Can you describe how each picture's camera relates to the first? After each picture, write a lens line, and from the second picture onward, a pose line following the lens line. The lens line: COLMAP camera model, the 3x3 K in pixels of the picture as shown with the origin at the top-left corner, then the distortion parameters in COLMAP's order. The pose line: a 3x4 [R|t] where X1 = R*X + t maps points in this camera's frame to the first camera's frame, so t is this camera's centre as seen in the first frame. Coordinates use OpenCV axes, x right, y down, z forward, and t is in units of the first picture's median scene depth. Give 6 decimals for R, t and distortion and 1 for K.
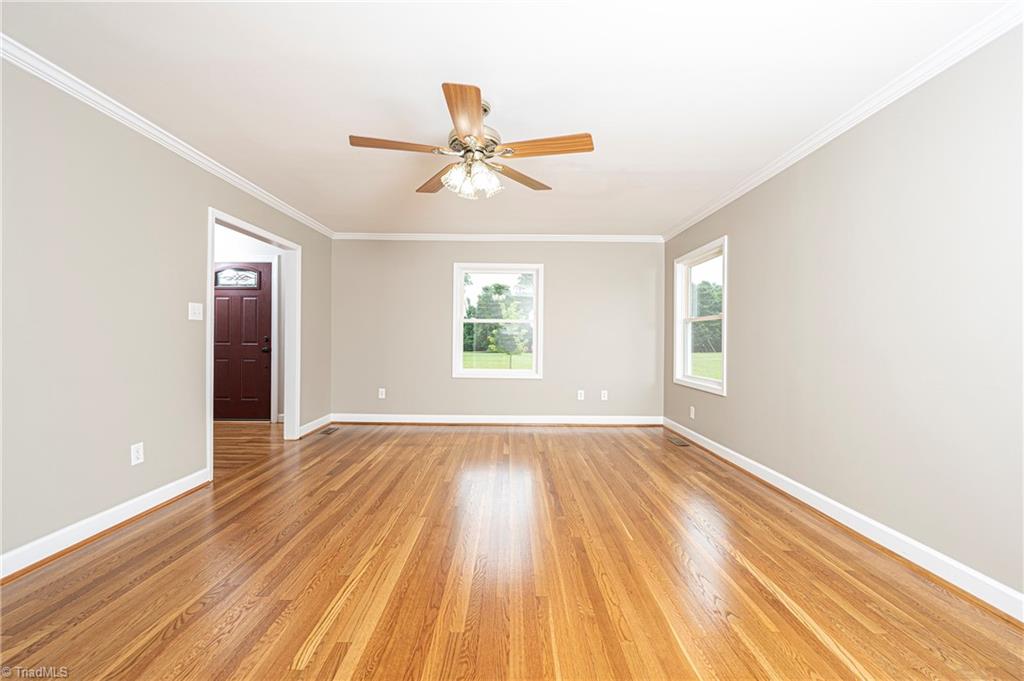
lens RADIAL K [[412.2, 0, 503.2], [0, 412.2, 337.5], [0, 0, 1]] dist [-0.005055, 0.000820]
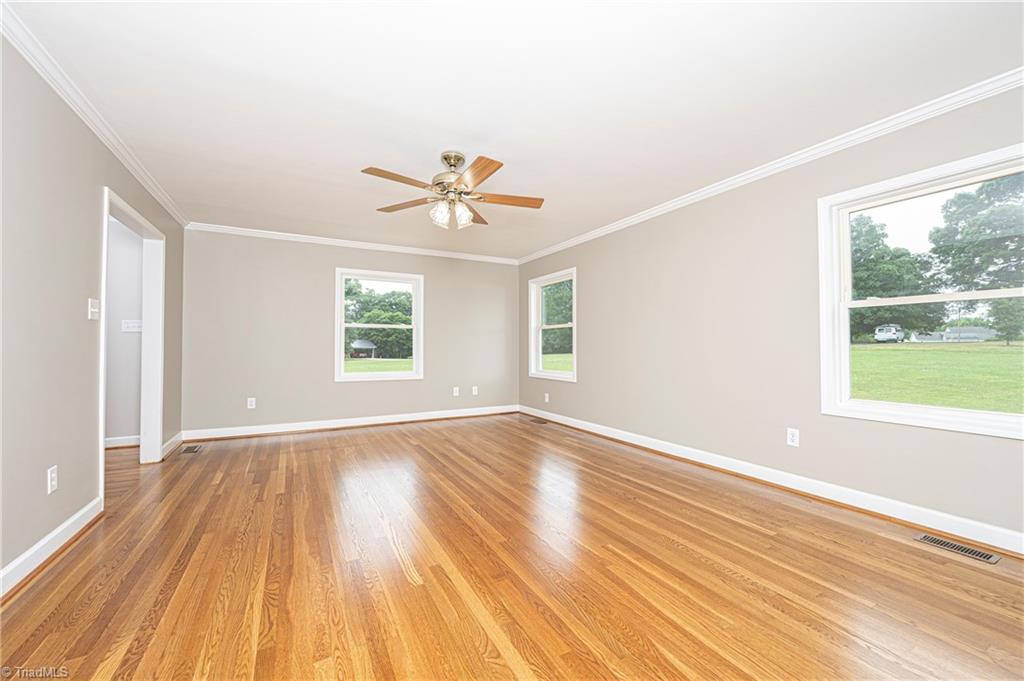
lens RADIAL K [[412.2, 0, 510.4], [0, 412.2, 342.3], [0, 0, 1]] dist [-0.005055, 0.000820]
pose [[0.878659, -0.004474, 0.477429, -0.297208], [0.006697, 0.999973, -0.002955, 0.008171], [-0.477403, 0.005794, 0.878665, -0.110331]]
